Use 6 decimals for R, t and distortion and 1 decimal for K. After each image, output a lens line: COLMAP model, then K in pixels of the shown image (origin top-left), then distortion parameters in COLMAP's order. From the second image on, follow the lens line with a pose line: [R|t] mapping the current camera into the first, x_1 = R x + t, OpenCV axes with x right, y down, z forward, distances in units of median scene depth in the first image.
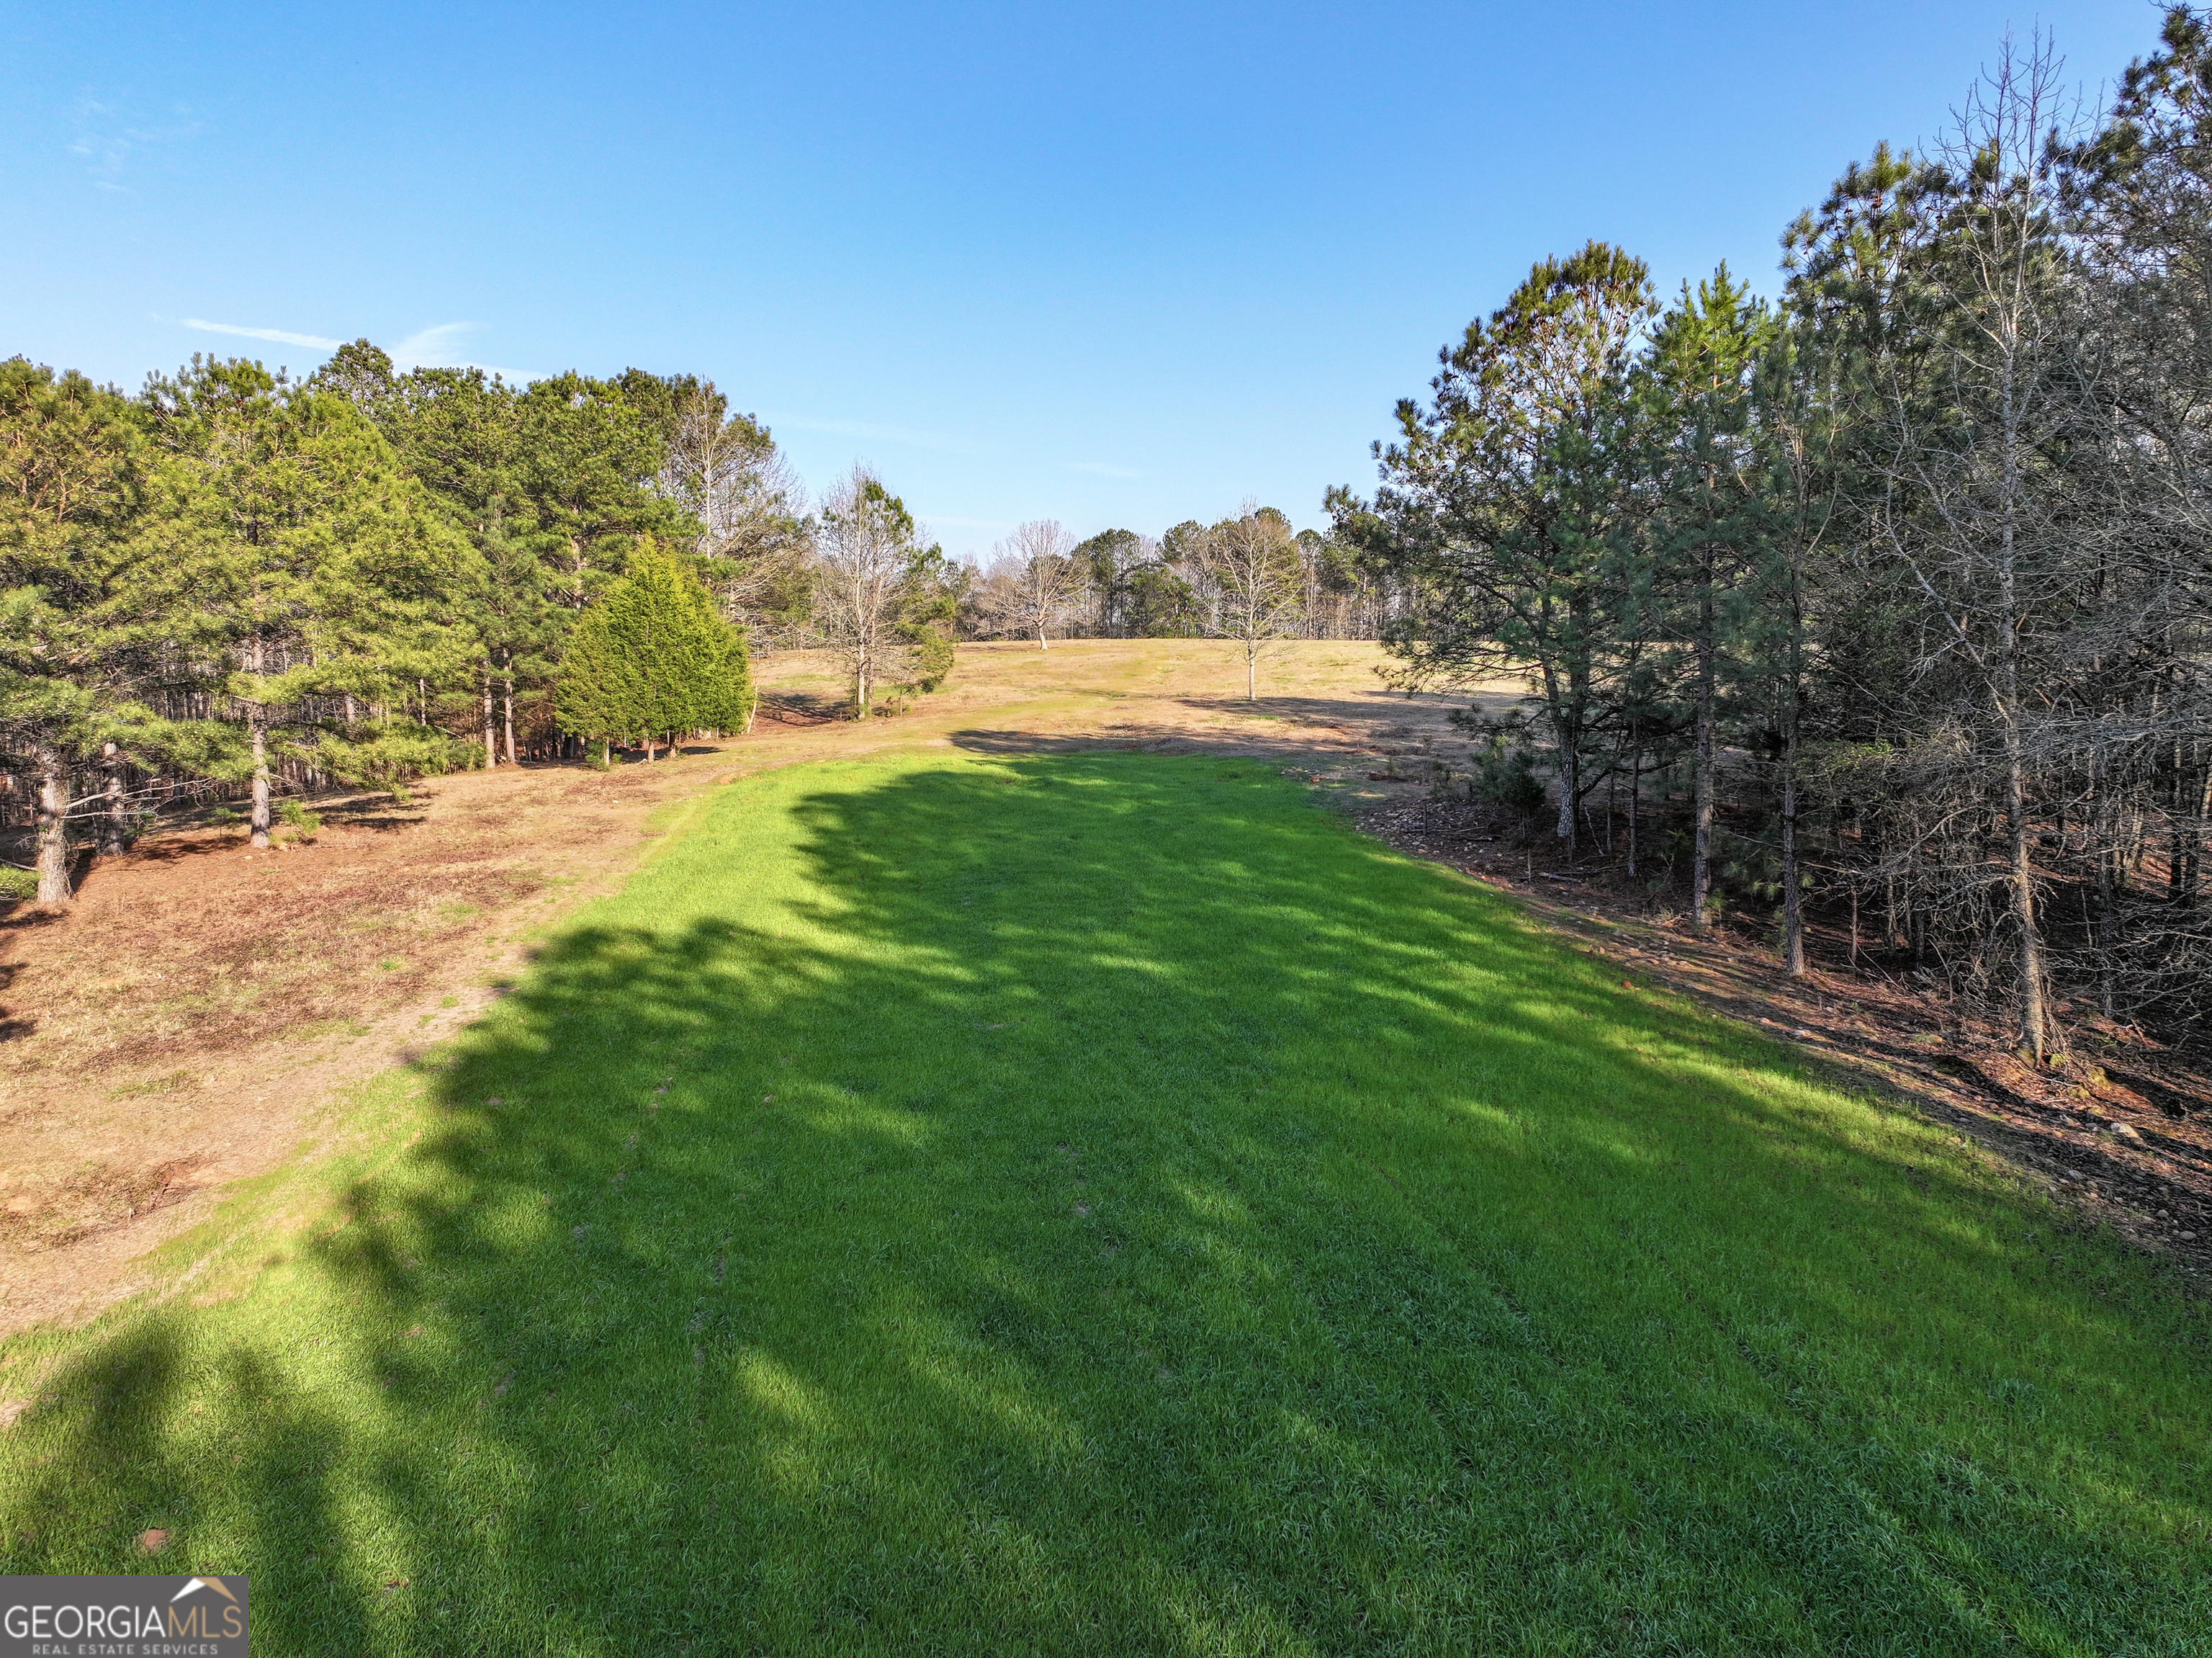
lens RADIAL K [[1546.5, 0, 1116.3], [0, 1546.5, 851.2], [0, 0, 1]] dist [-0.004321, 0.018676]
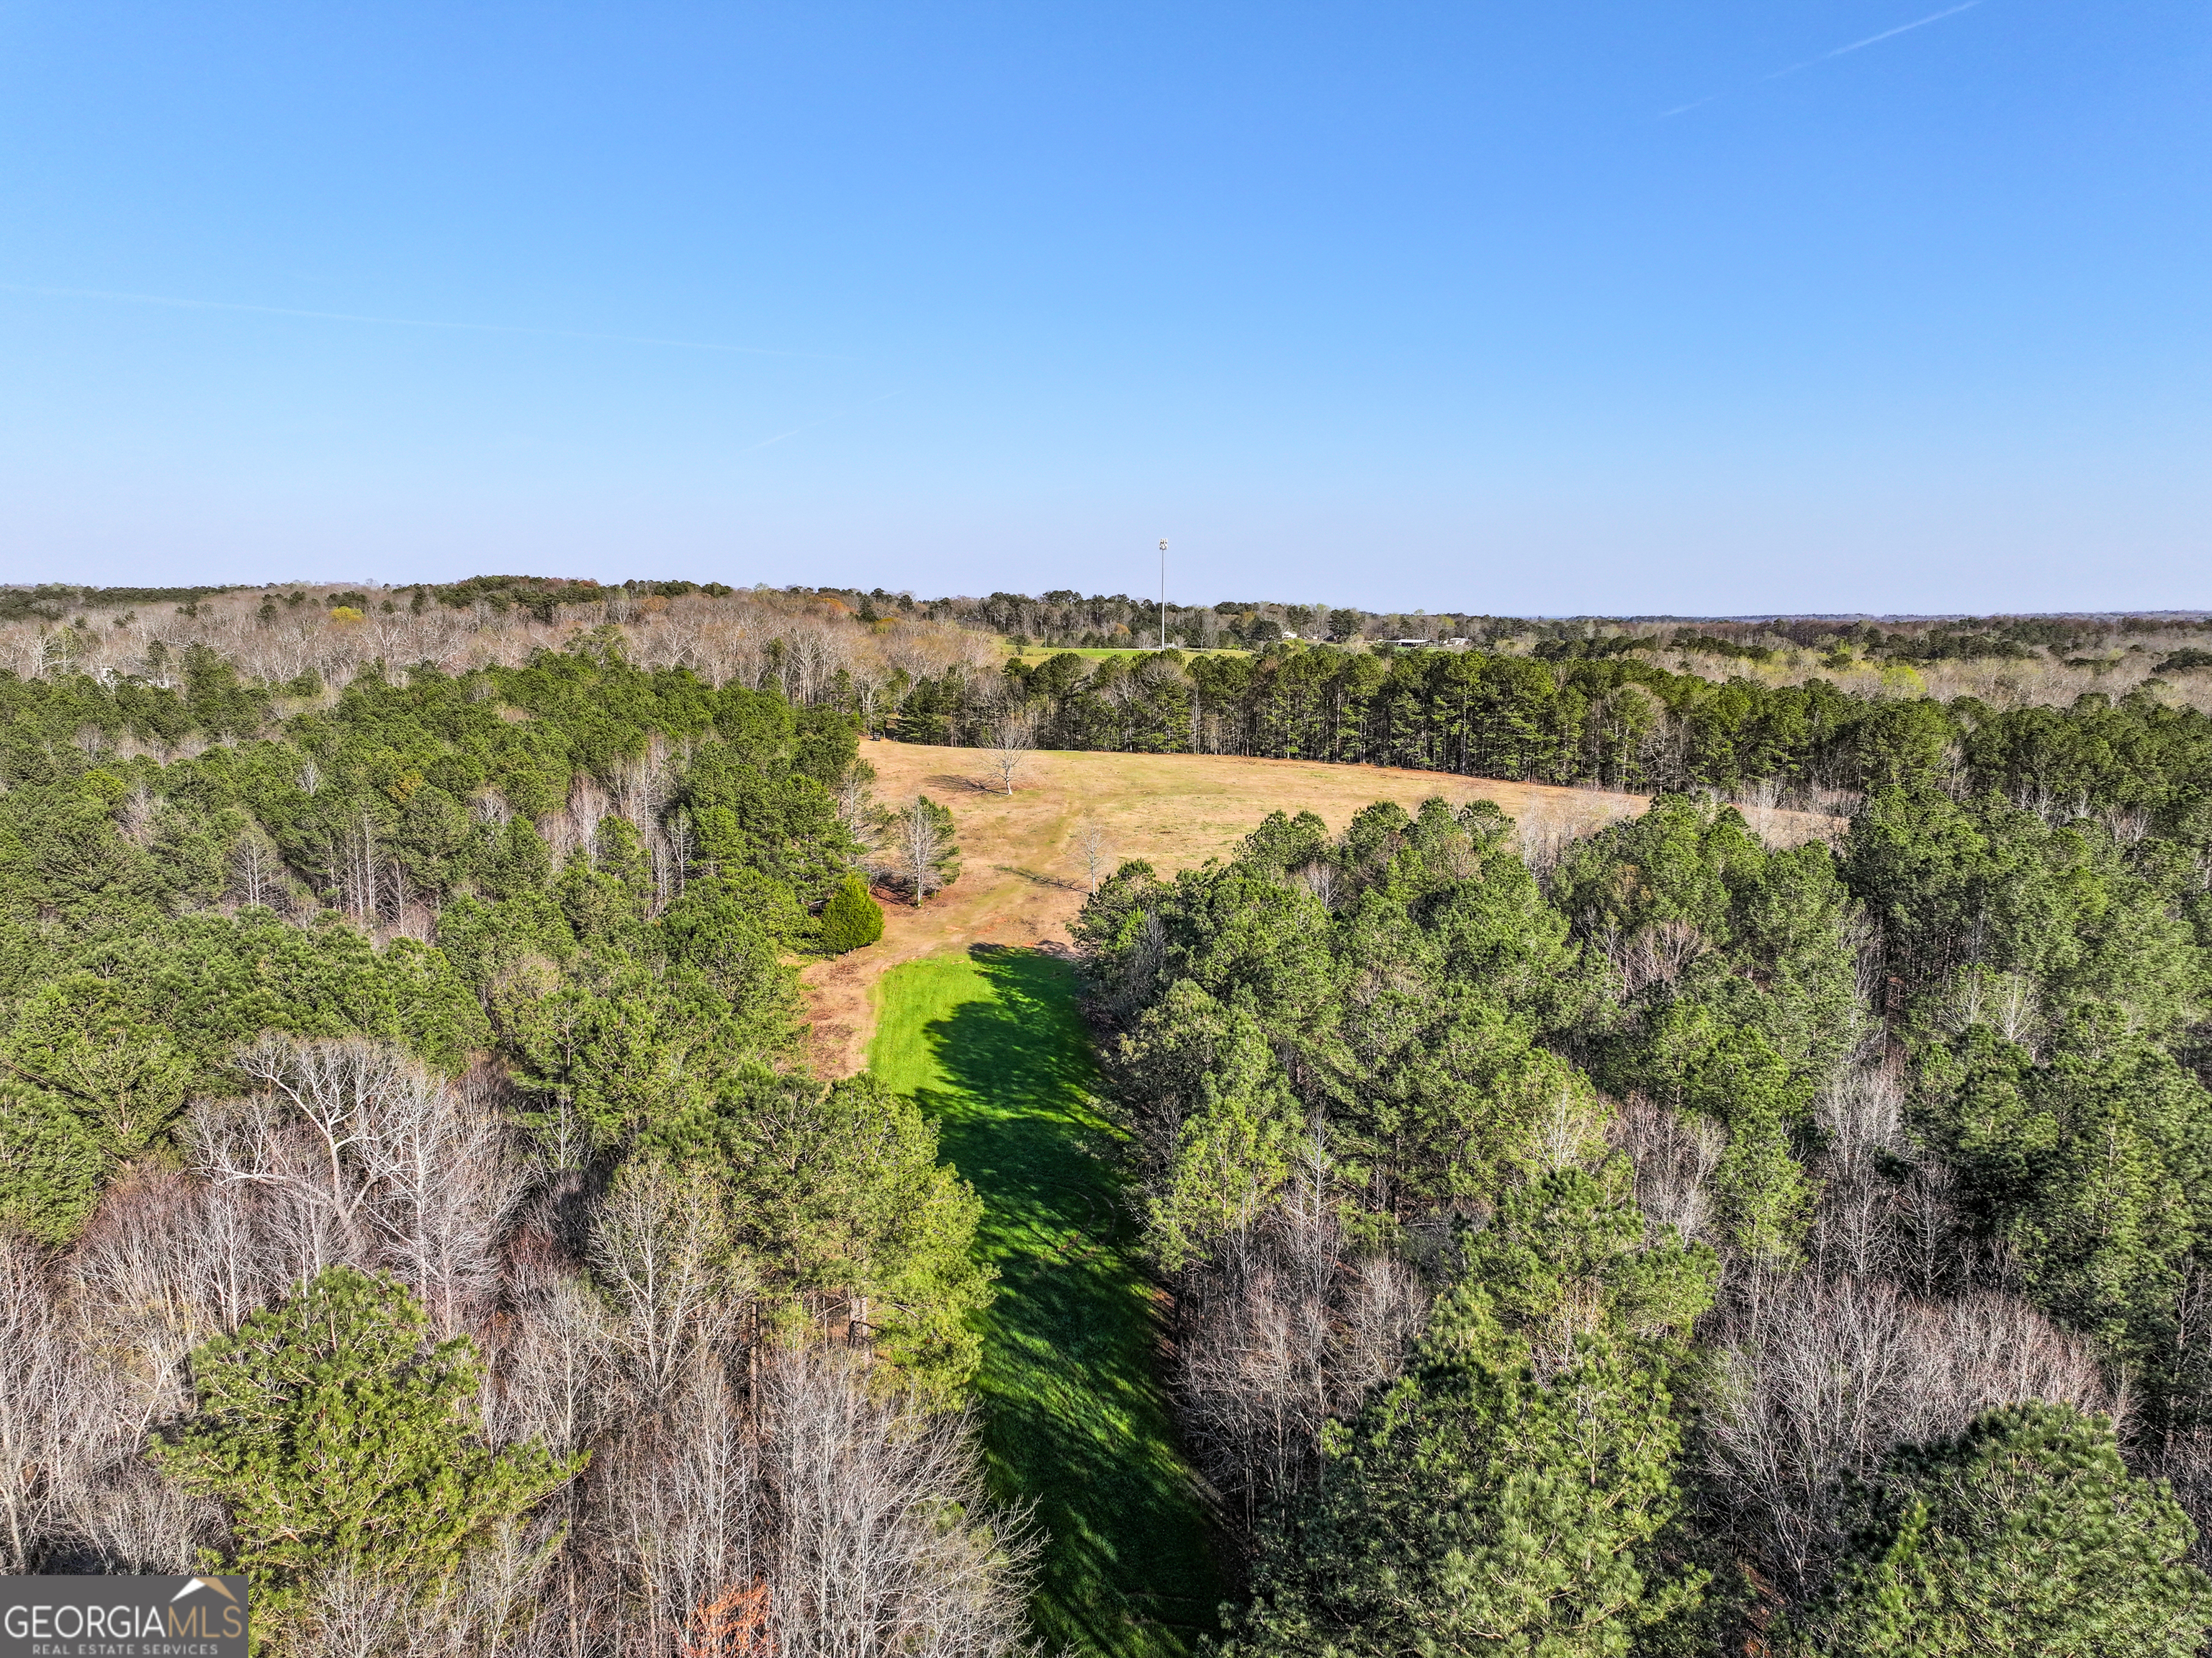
lens RADIAL K [[1546.5, 0, 1116.3], [0, 1546.5, 851.2], [0, 0, 1]] dist [-0.004321, 0.018676]
pose [[0.999863, -0.010863, 0.012509, 0.031070], [0.010161, 0.998442, 0.054875, -0.114221], [-0.013085, -0.054740, 0.998415, -0.451193]]
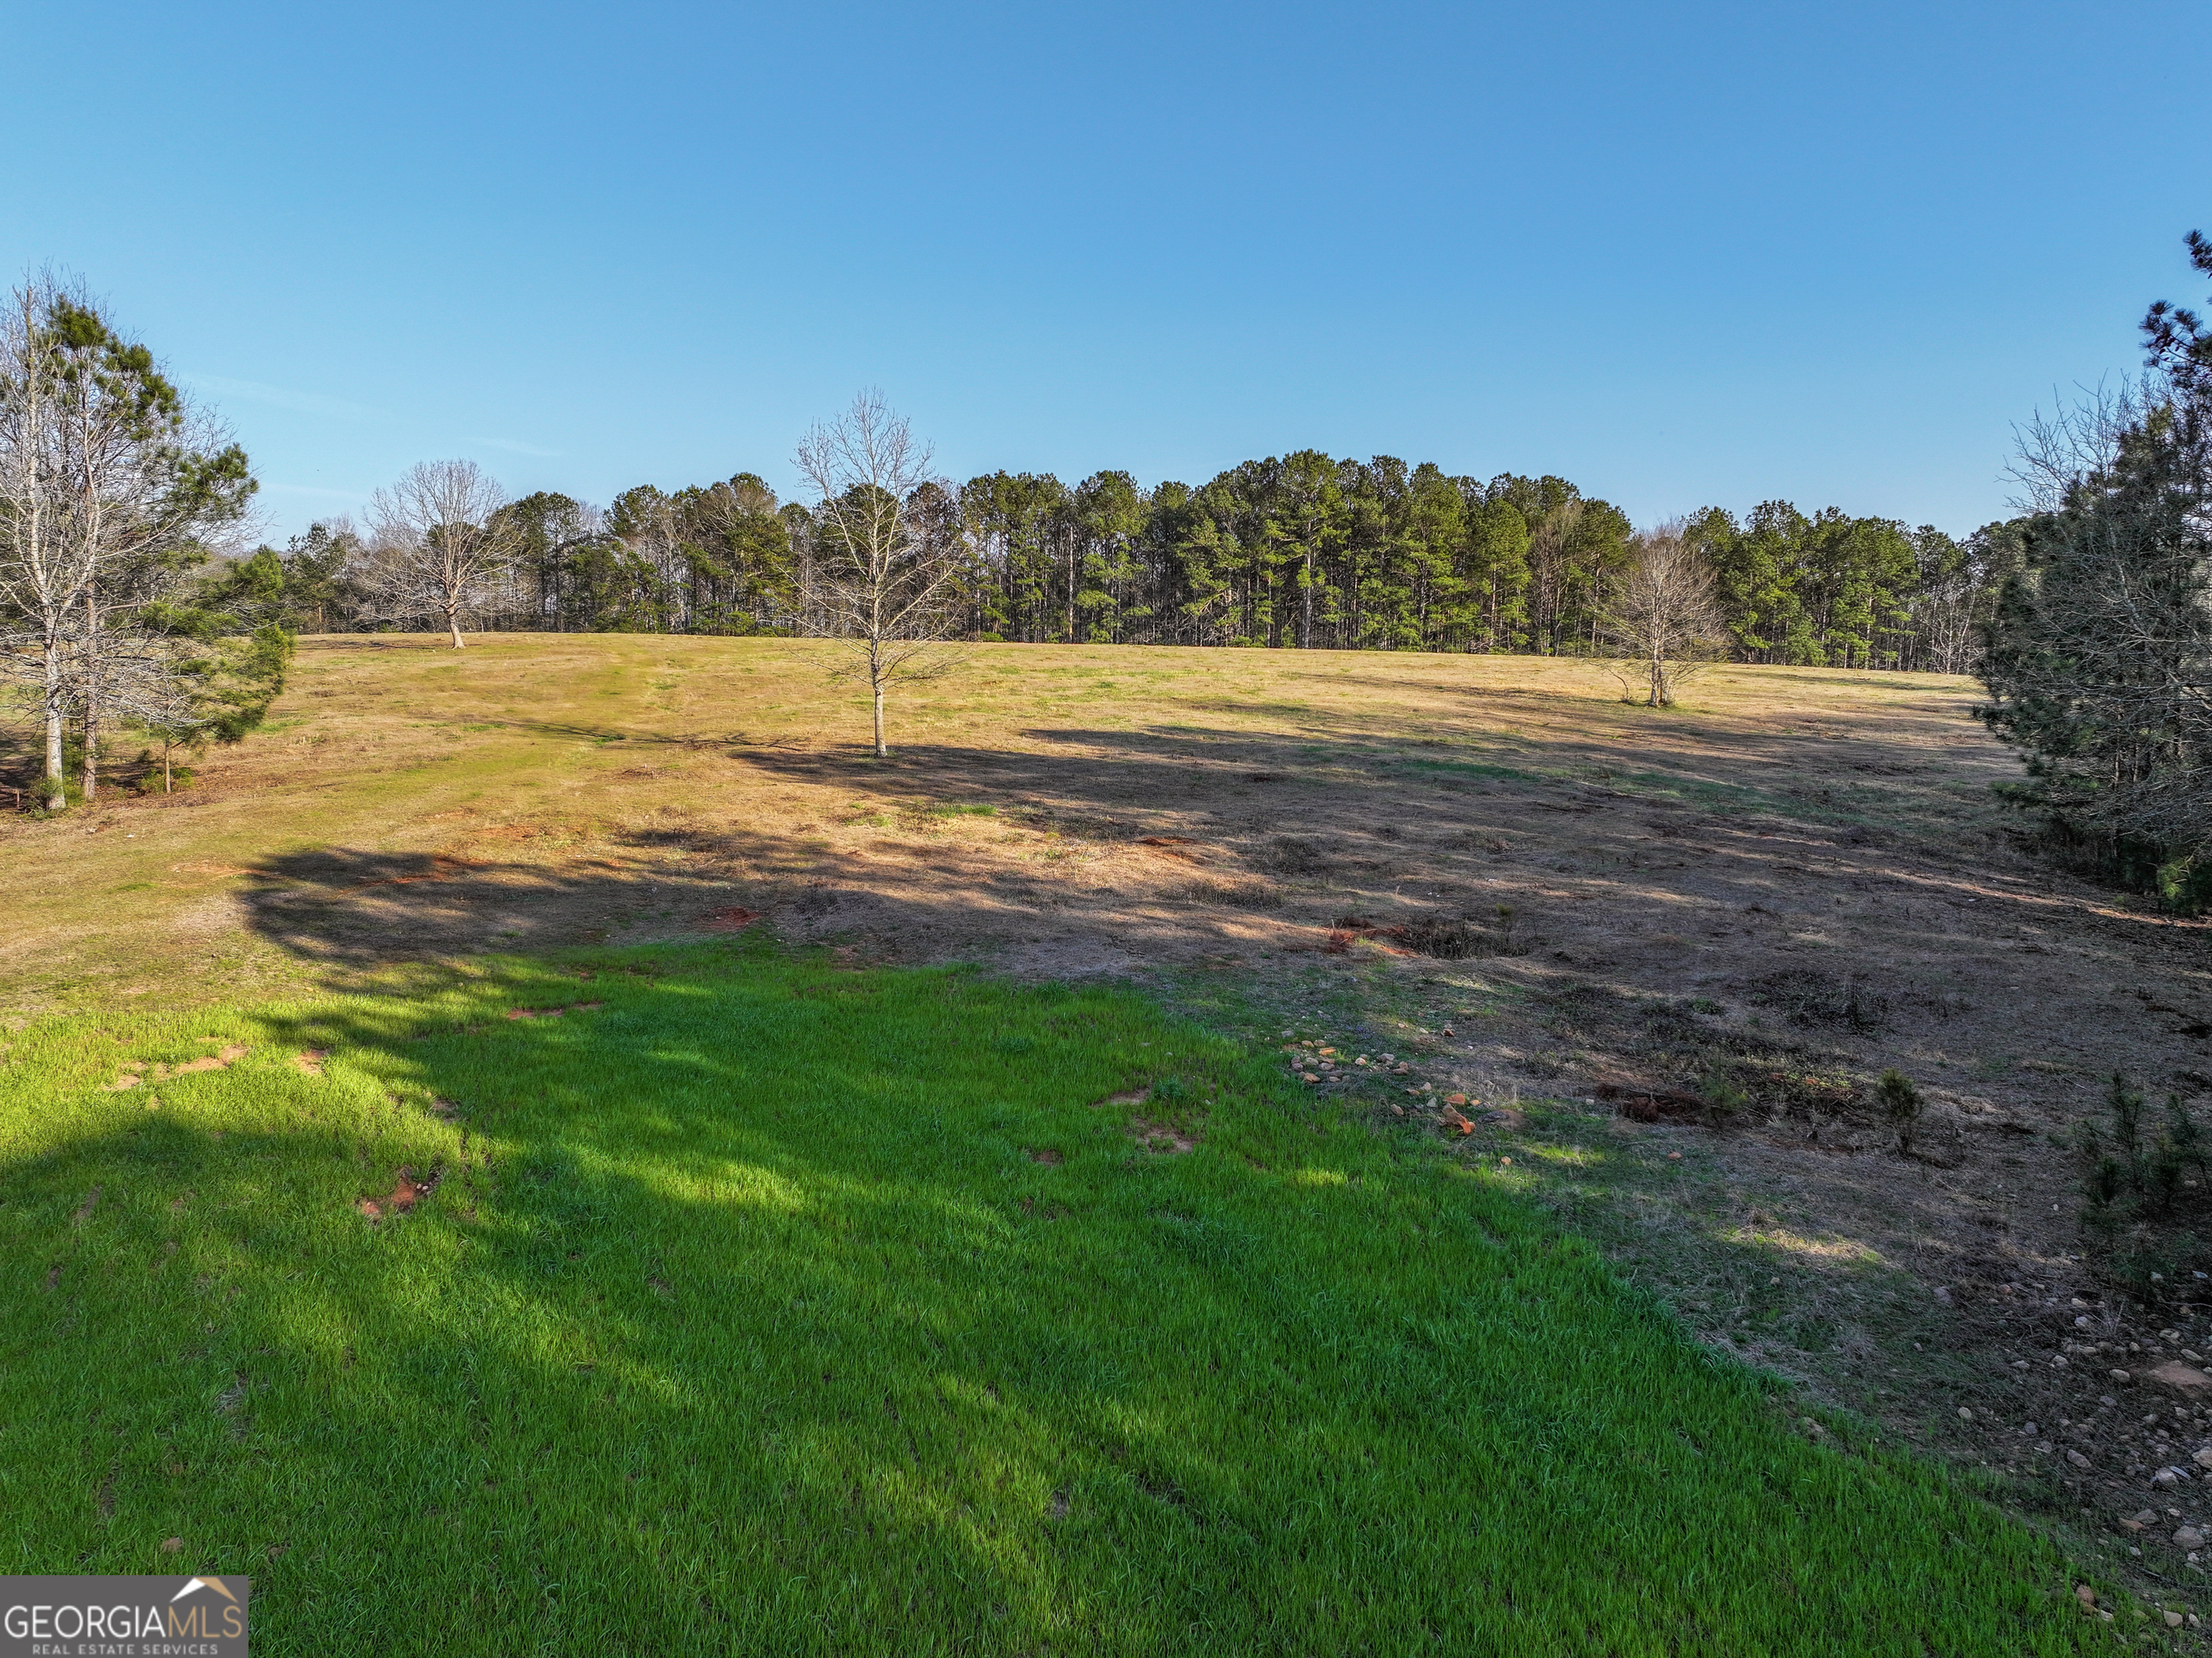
lens RADIAL K [[1544.9, 0, 1106.0], [0, 1544.9, 829.0], [0, 0, 1]] dist [-0.000826, 0.001096]
pose [[0.937576, -0.028680, 0.346596, -0.011889], [0.031972, 0.999482, -0.003784, -0.026265], [-0.346308, 0.014629, 0.938007, 0.176850]]
